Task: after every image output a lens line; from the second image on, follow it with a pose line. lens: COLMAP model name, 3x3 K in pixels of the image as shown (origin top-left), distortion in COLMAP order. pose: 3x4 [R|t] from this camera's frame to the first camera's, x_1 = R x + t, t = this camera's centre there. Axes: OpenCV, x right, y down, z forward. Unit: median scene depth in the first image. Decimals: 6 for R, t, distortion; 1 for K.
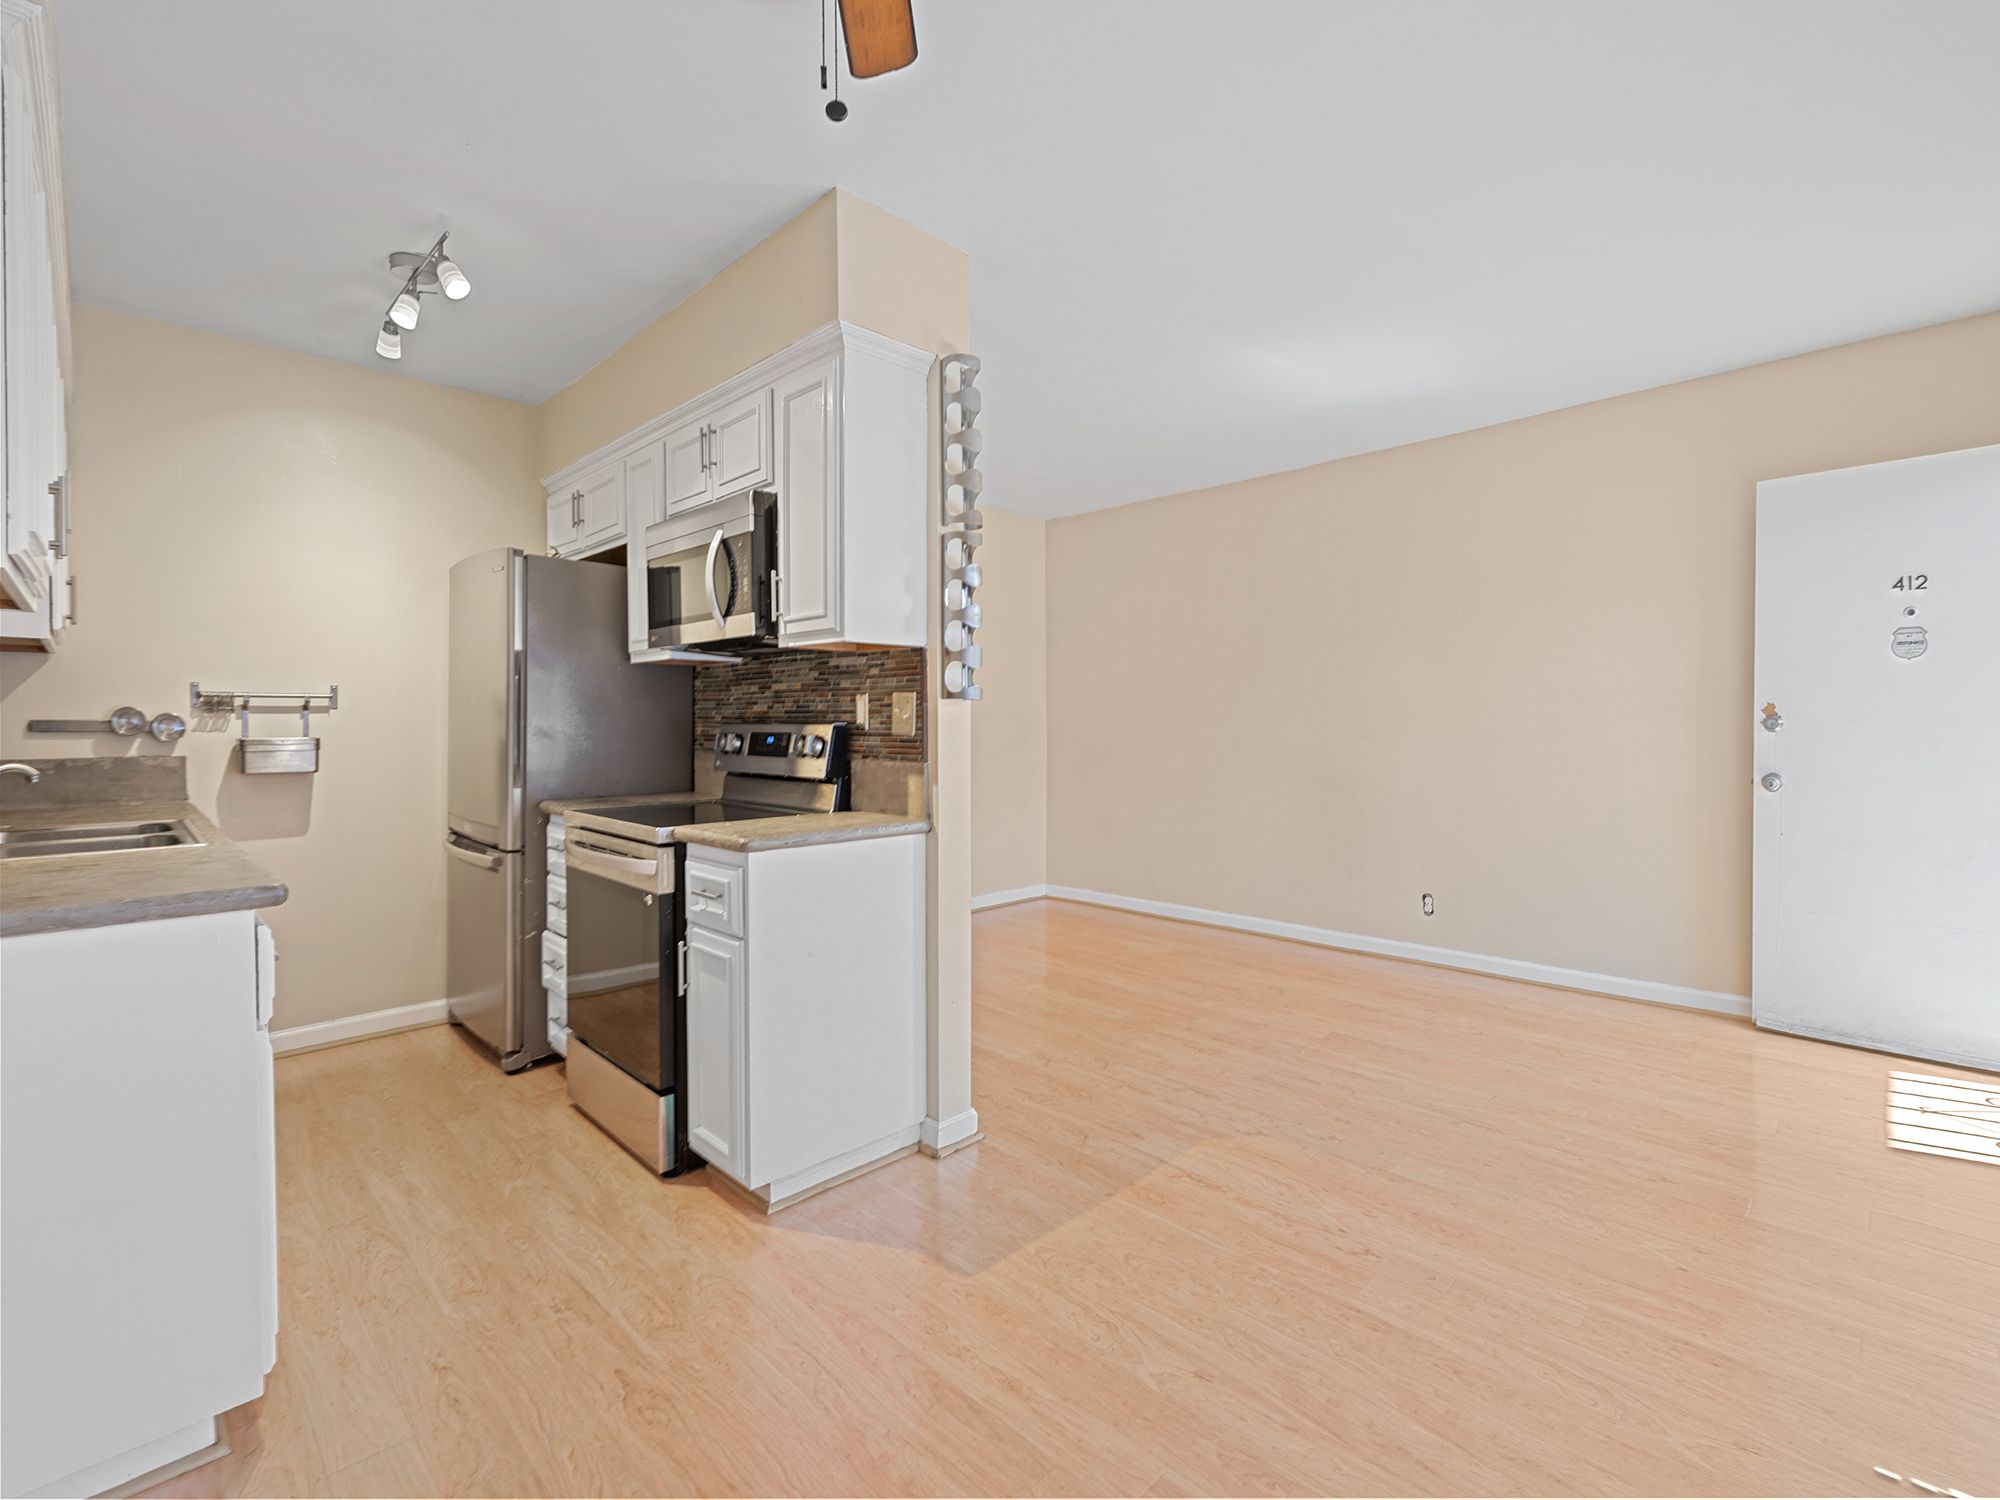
lens RADIAL K [[908.4, 0, 994.1], [0, 908.4, 735.0], [0, 0, 1]] dist [0.000978, 0.000630]
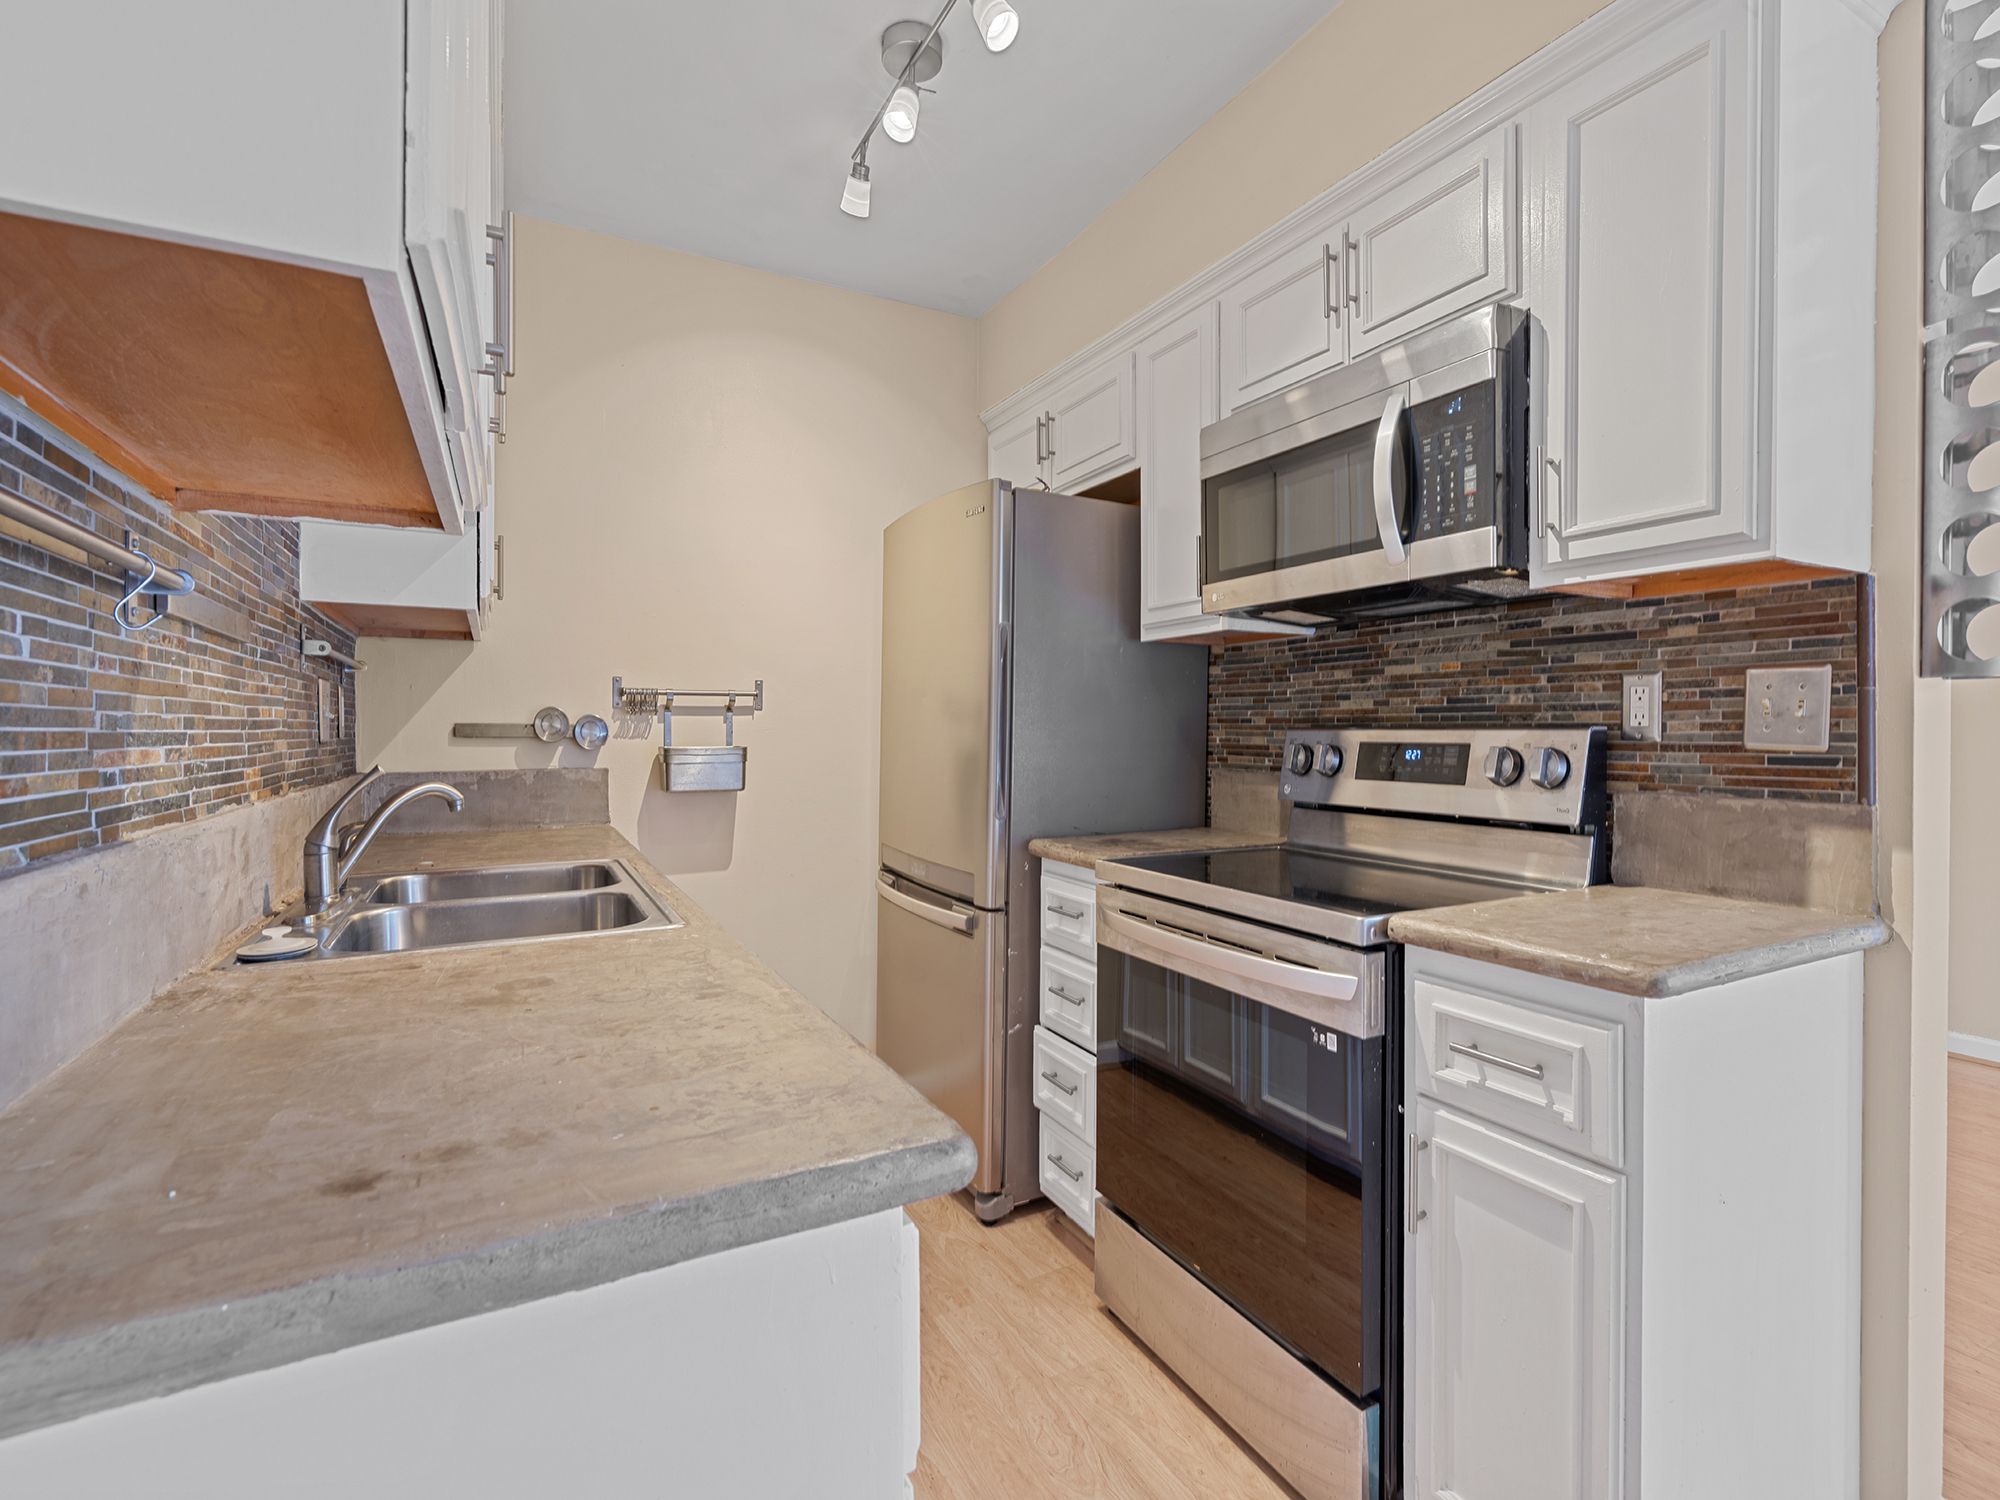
lens RADIAL K [[933.7, 0, 997.7], [0, 933.7, 739.2], [0, 0, 1]] dist [-0.001968, 0.000113]
pose [[0.958634, 0.004130, -0.284613, -0.360218], [-0.005788, 0.999971, -0.004985, -0.000510], [0.284584, 0.006426, 0.958629, 0.342170]]
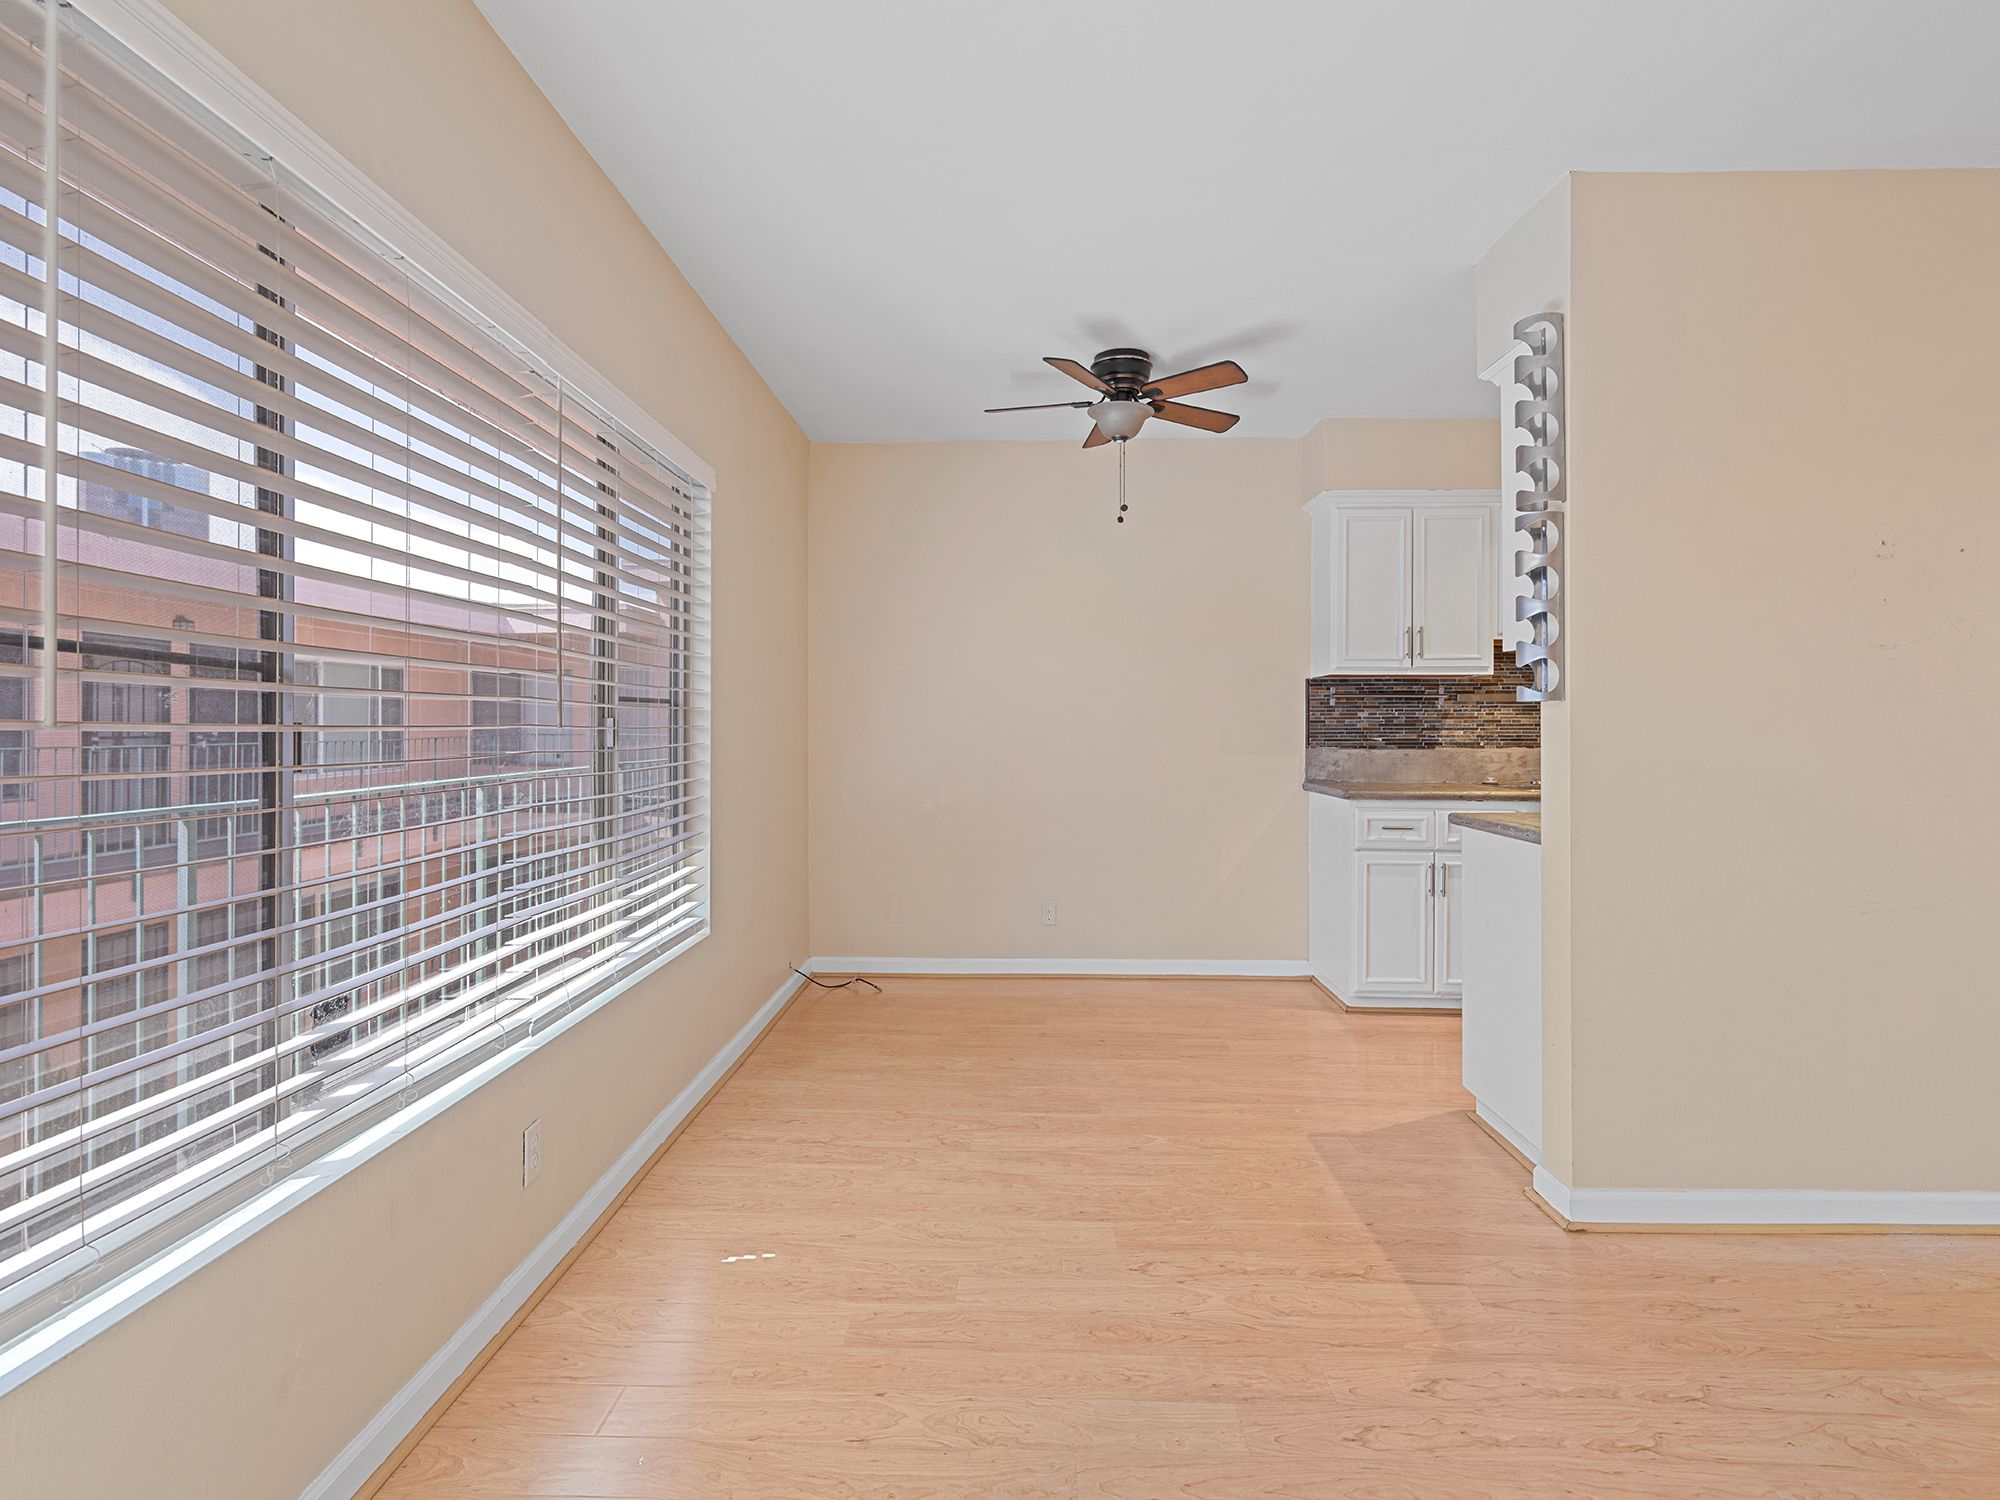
lens RADIAL K [[931.3, 0, 1003.8], [0, 931.3, 724.2], [0, 0, 1]] dist [-0.000685, 0.000794]
pose [[-0.722219, 0.002915, -0.691658, 0.895499], [-0.005697, 0.999932, 0.010164, -0.020077], [0.691641, 0.011281, -0.722153, 1.195010]]
